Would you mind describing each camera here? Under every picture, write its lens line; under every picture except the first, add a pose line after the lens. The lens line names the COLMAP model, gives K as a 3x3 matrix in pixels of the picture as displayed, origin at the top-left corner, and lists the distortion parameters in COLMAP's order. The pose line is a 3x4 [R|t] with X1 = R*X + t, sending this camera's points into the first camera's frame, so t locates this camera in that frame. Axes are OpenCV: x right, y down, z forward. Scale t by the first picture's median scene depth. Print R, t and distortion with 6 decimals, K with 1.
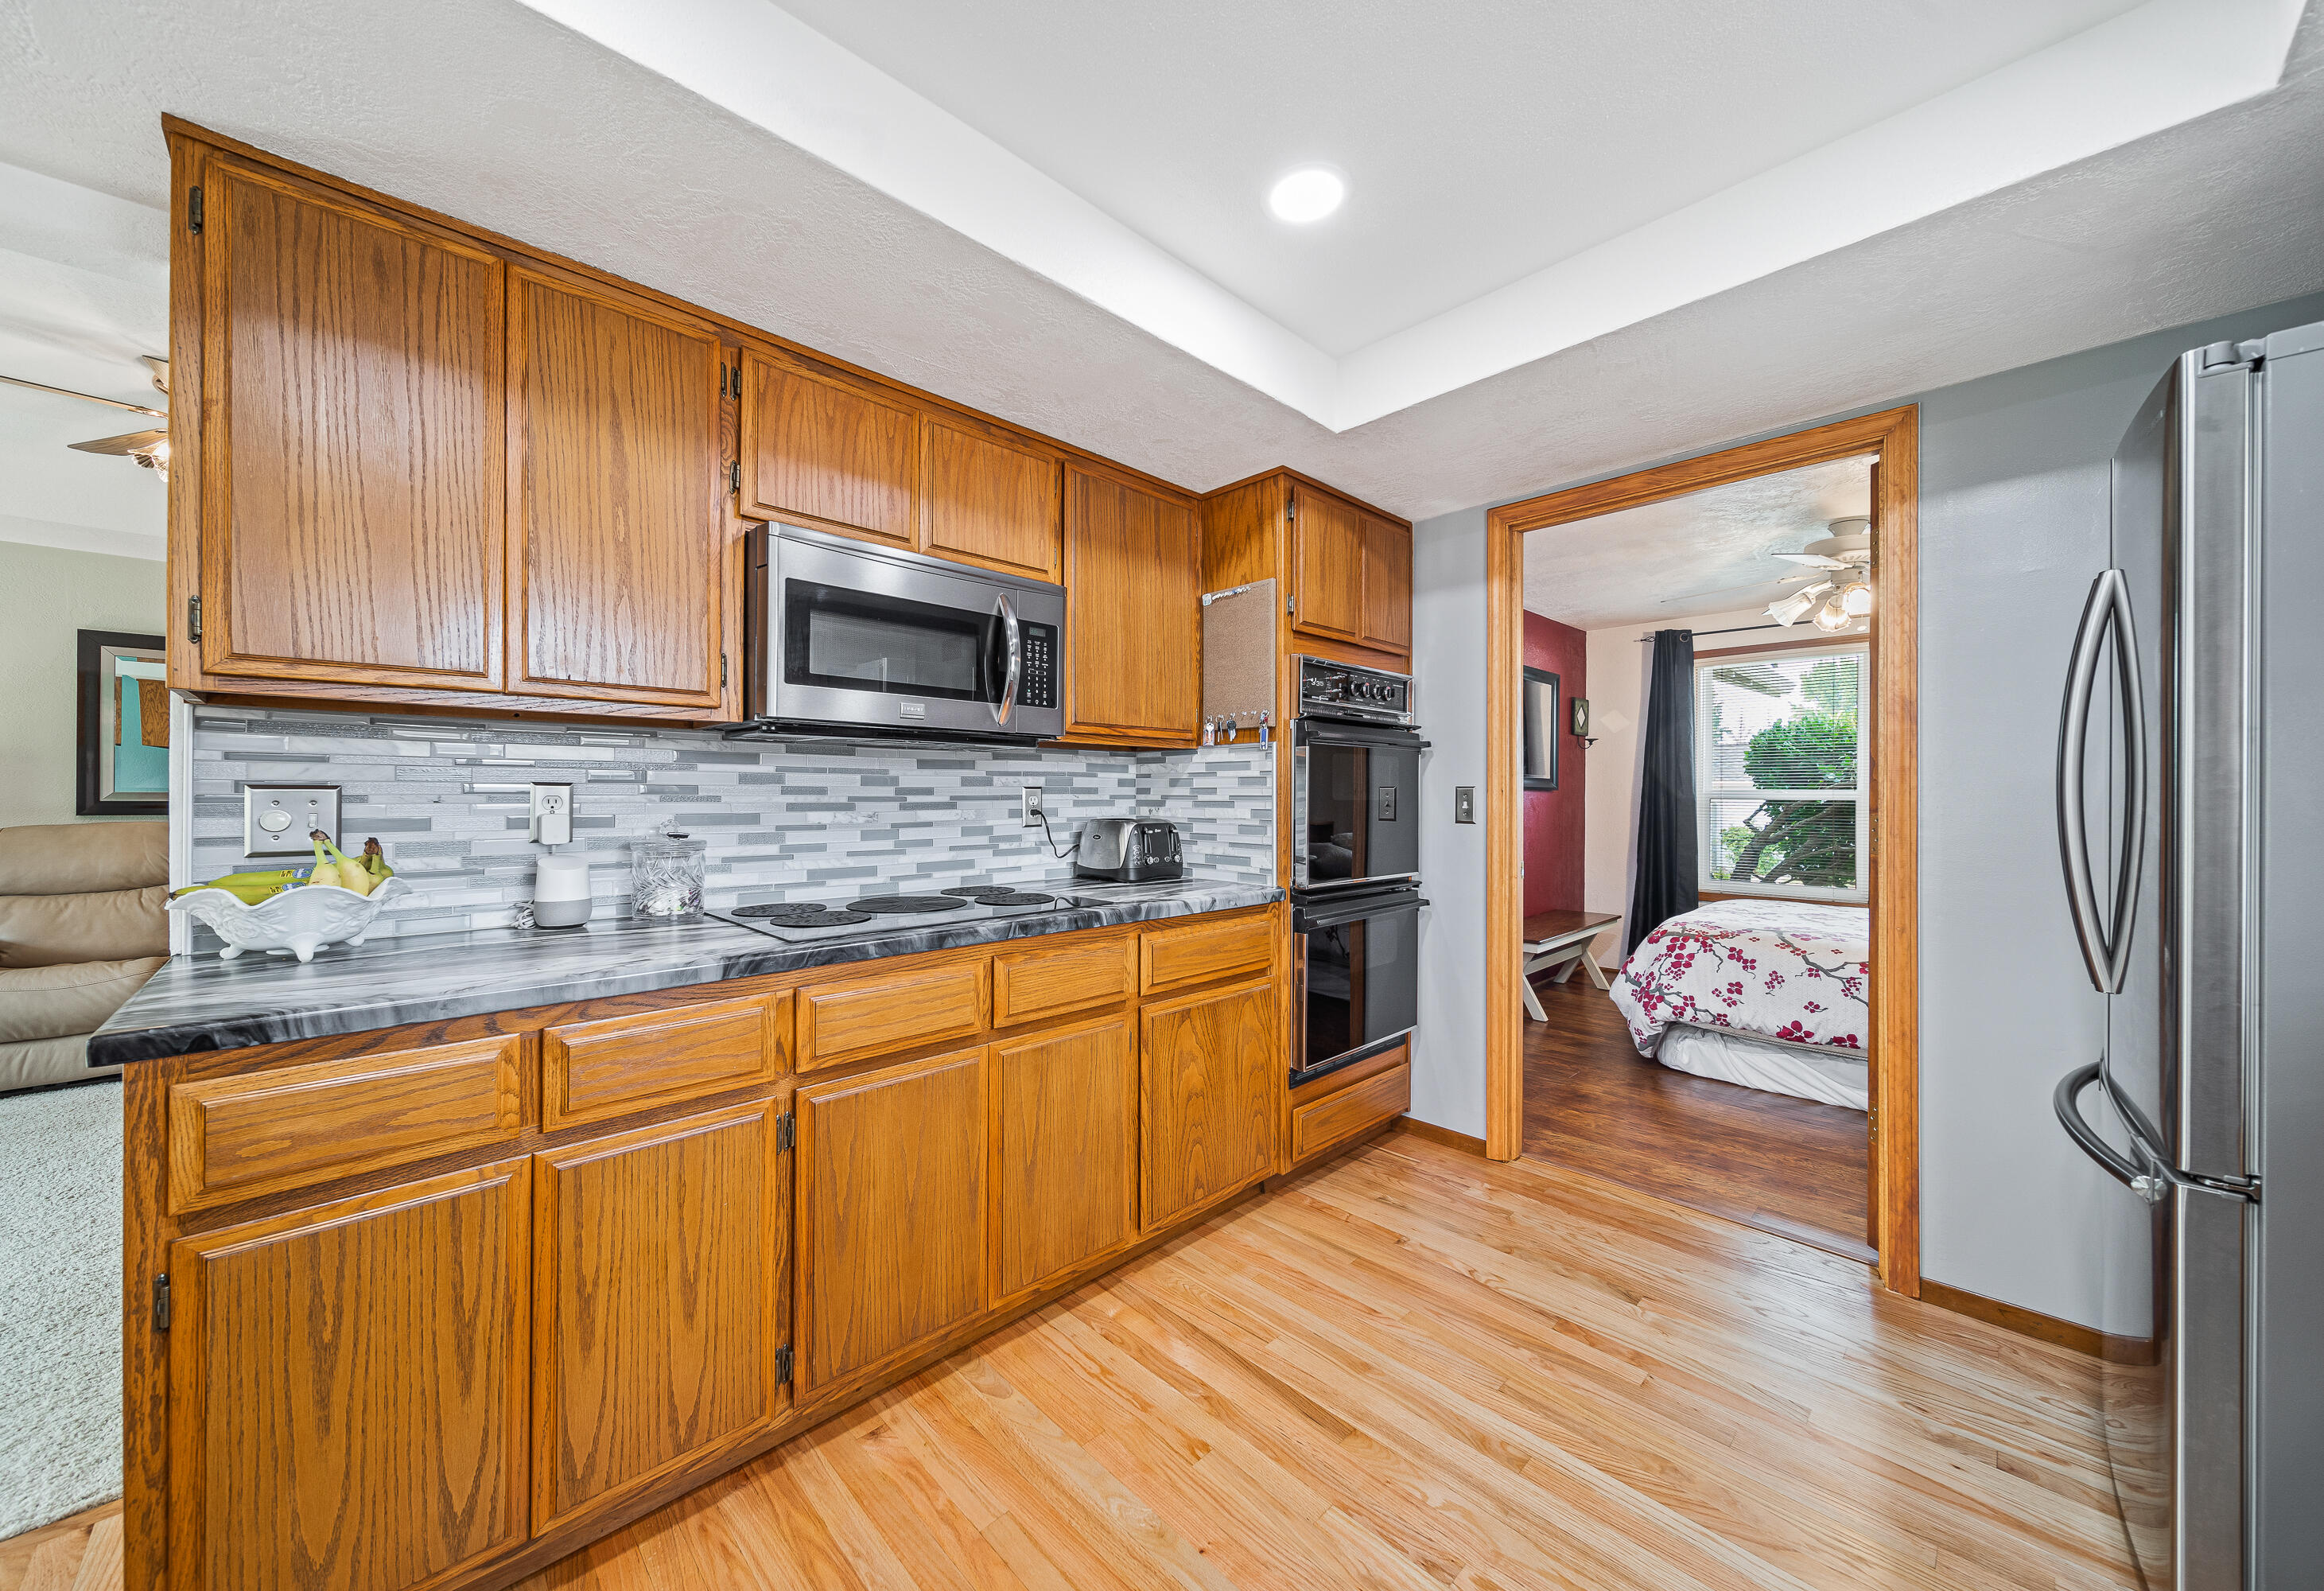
lens RADIAL K [[836.5, 0, 1162.0], [0, 836.5, 795.5], [0, 0, 1]] dist [-0.000643, -0.000083]
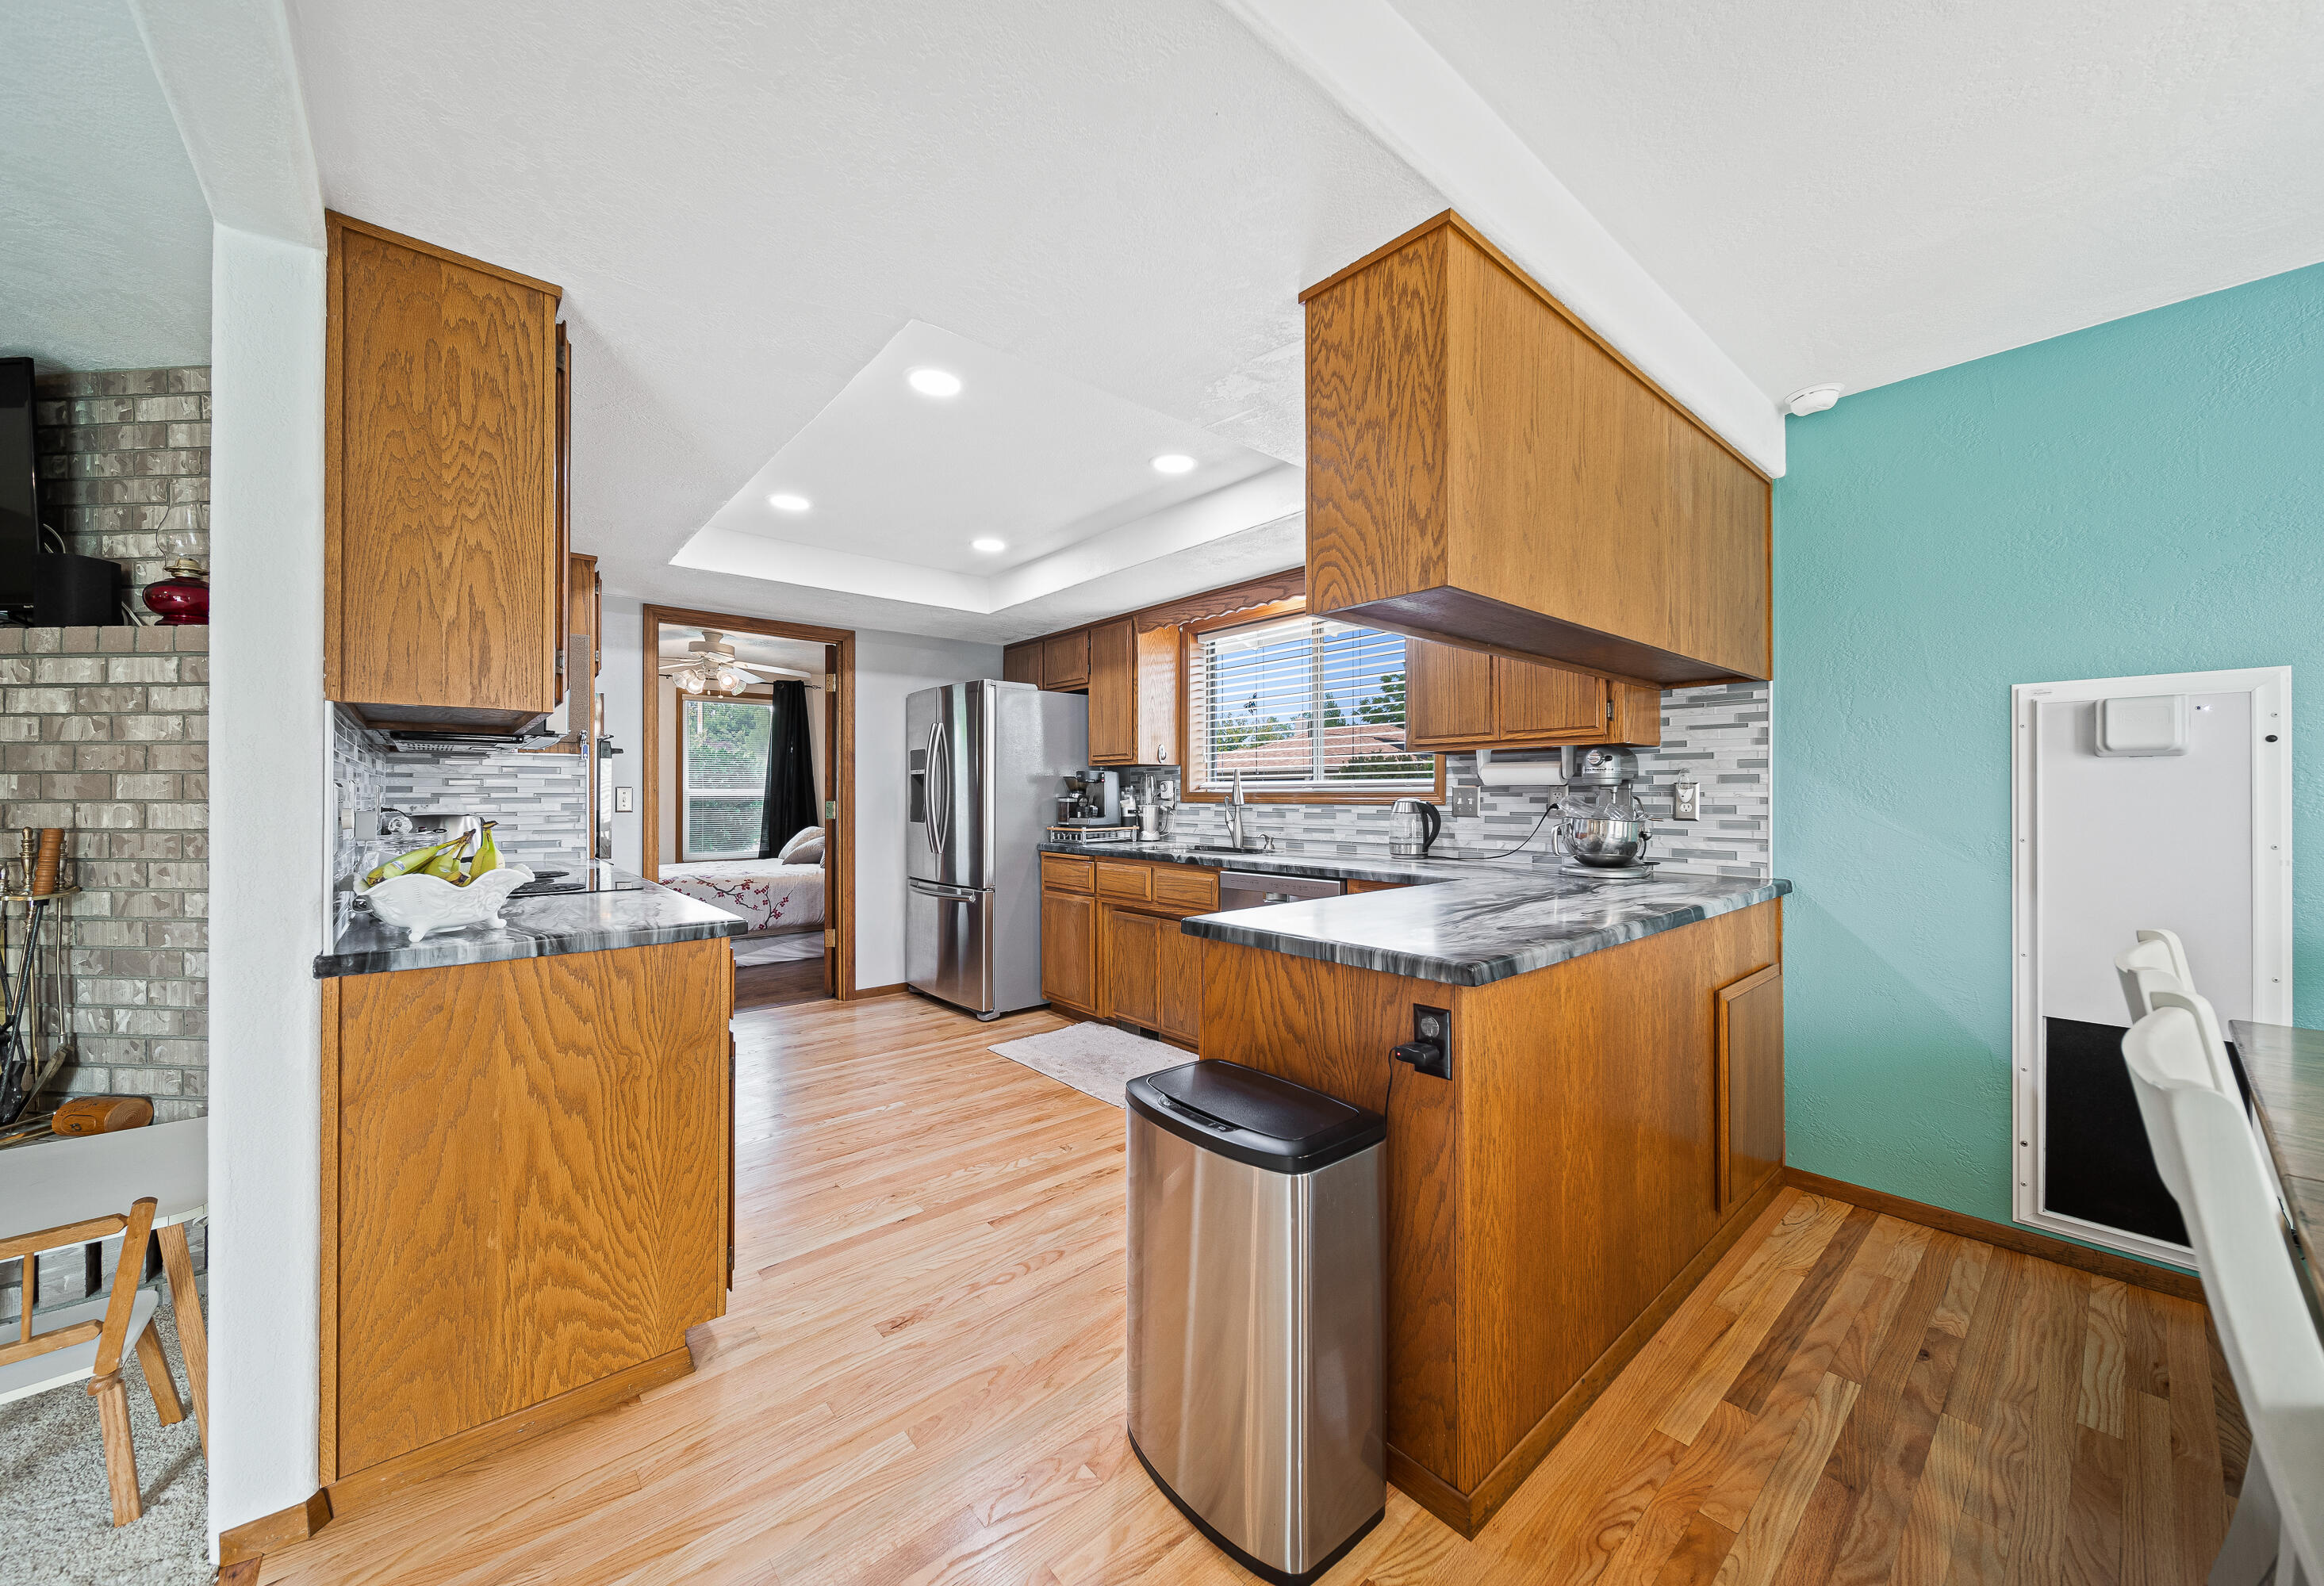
lens RADIAL K [[848.9, 0, 1145.1], [0, 848.9, 805.9], [0, 0, 1]] dist [-0.000350, 0.000107]
pose [[0.070724, -0.016133, 0.997365, -0.927050], [0.002406, 0.999869, 0.016003, 0.000815], [-0.997493, 0.001268, 0.070754, -0.009127]]
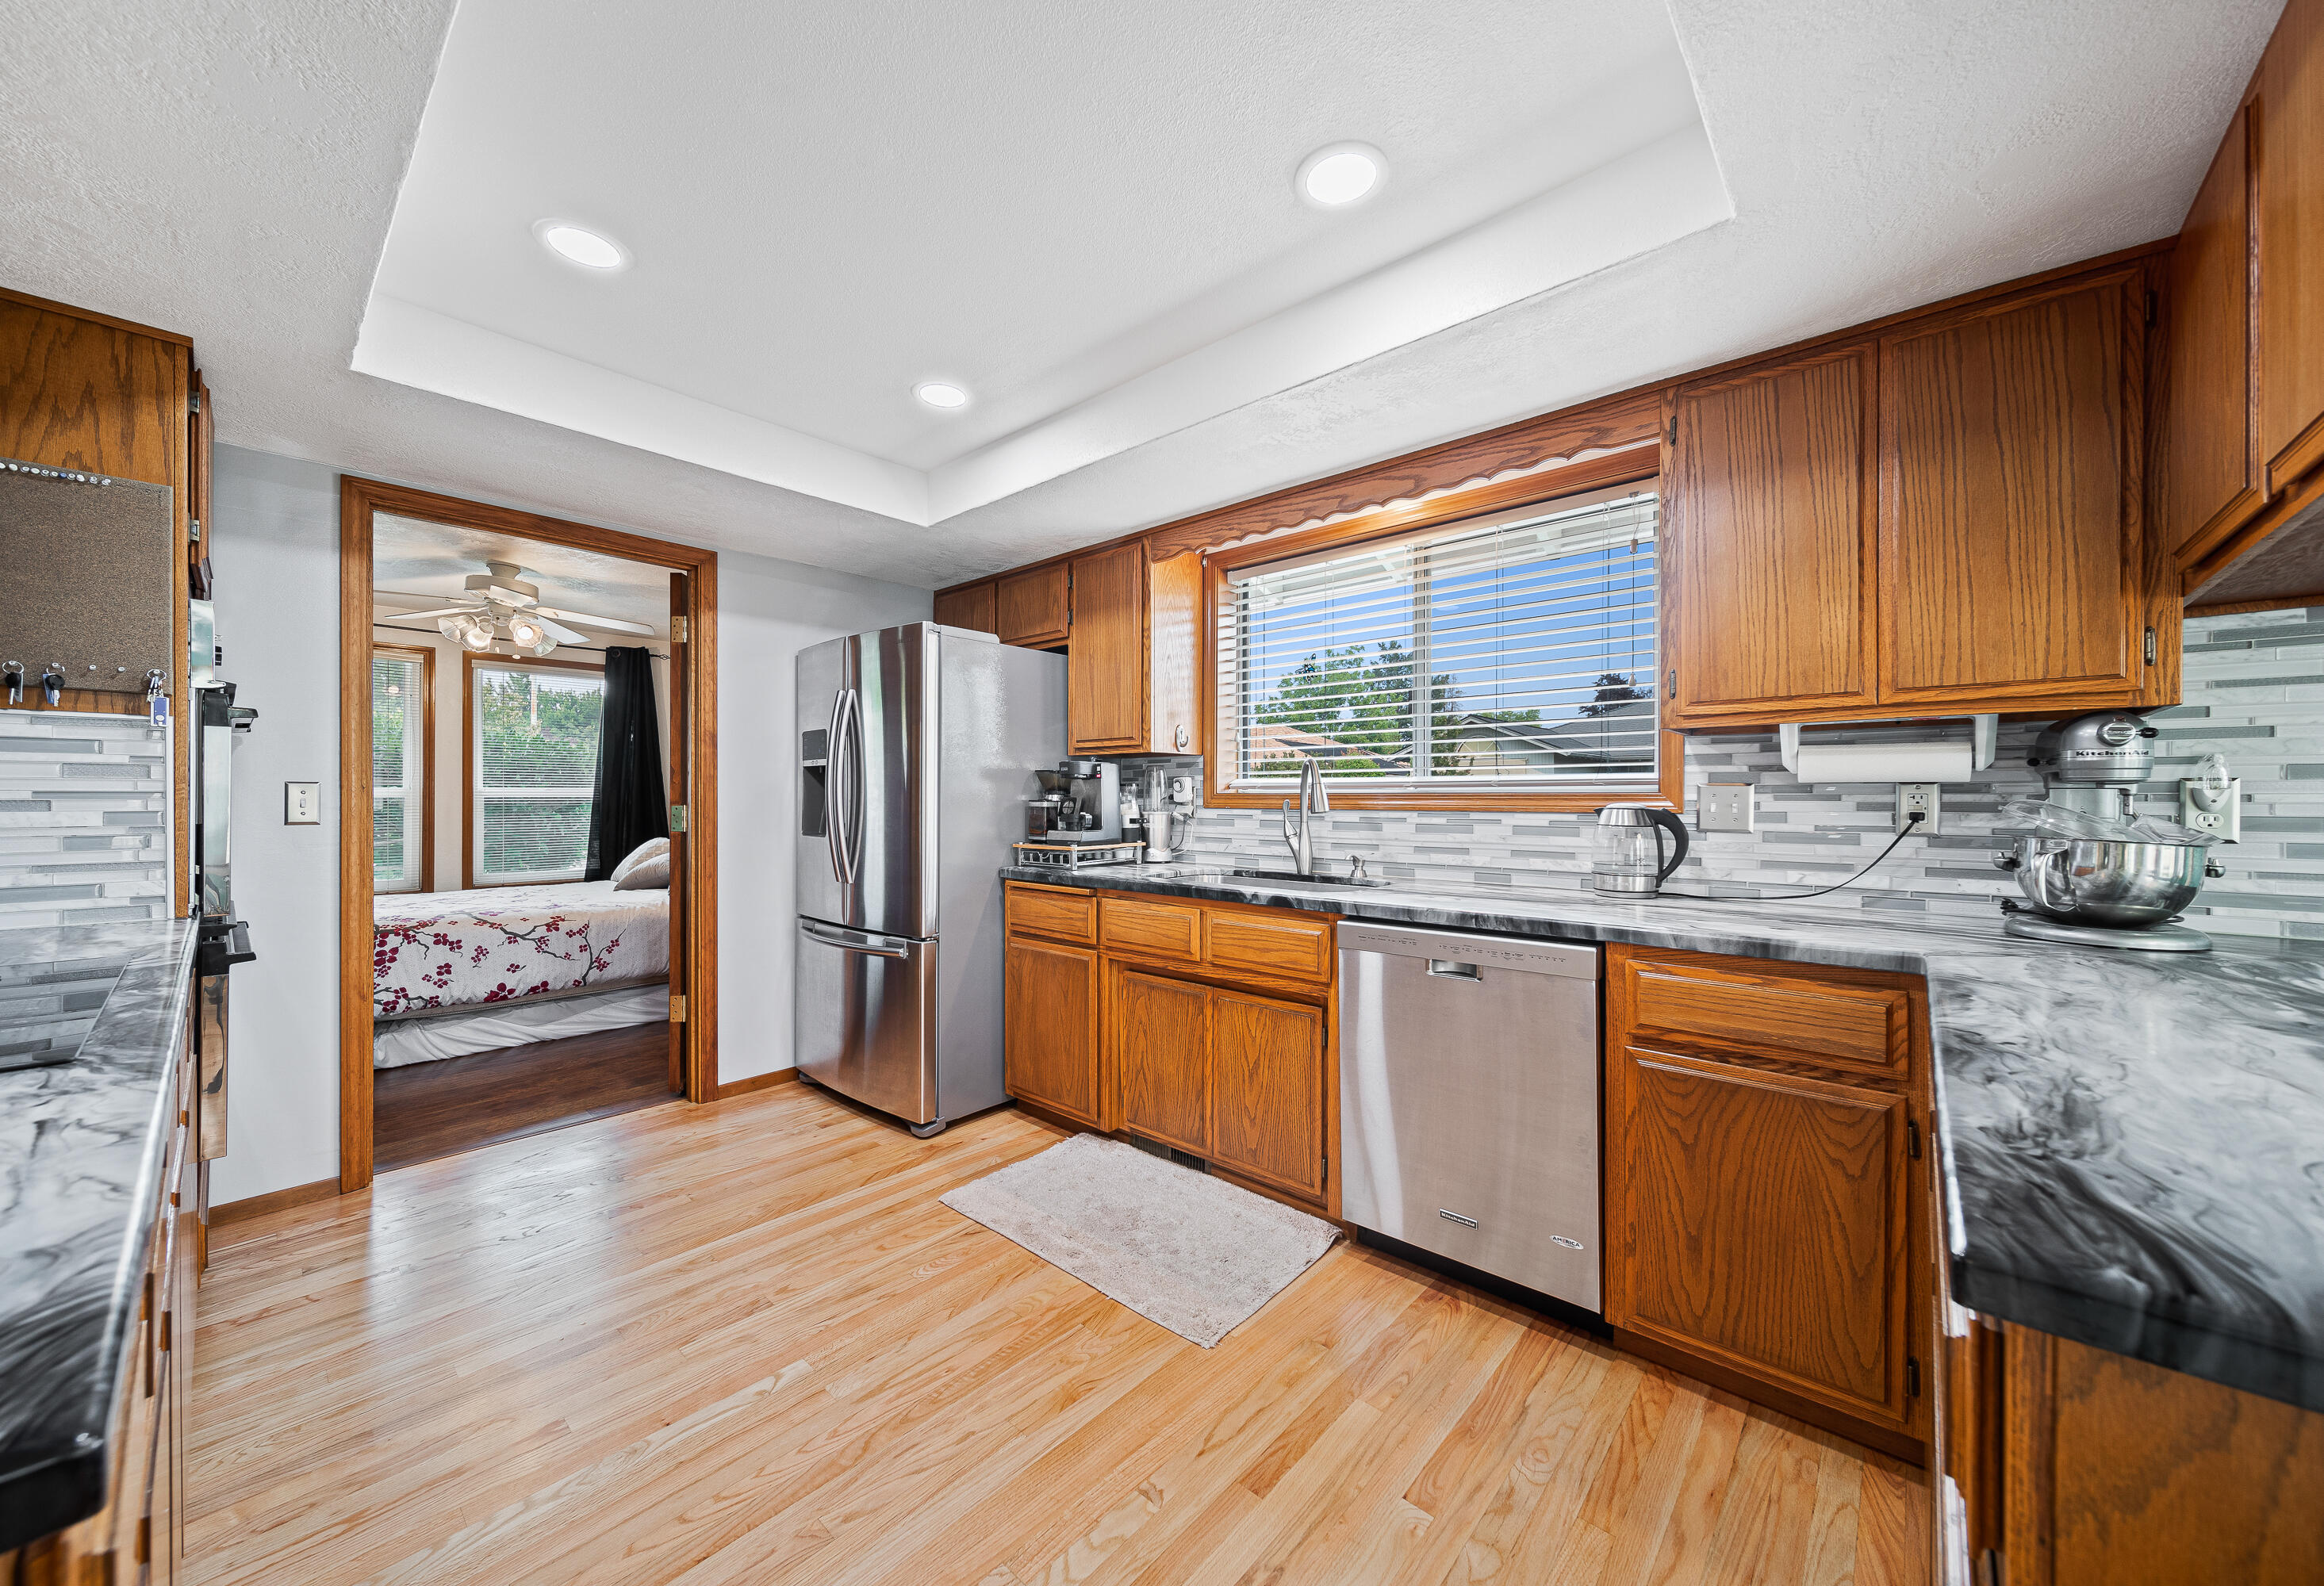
lens RADIAL K [[848.9, 0, 1145.1], [0, 848.9, 805.9], [0, 0, 1]] dist [-0.000350, 0.000107]
pose [[-0.063045, -0.014025, 0.997912, -0.499816], [0.000265, 0.999901, 0.014070, 0.001669], [-0.998011, 0.001151, -0.063035, 0.166613]]
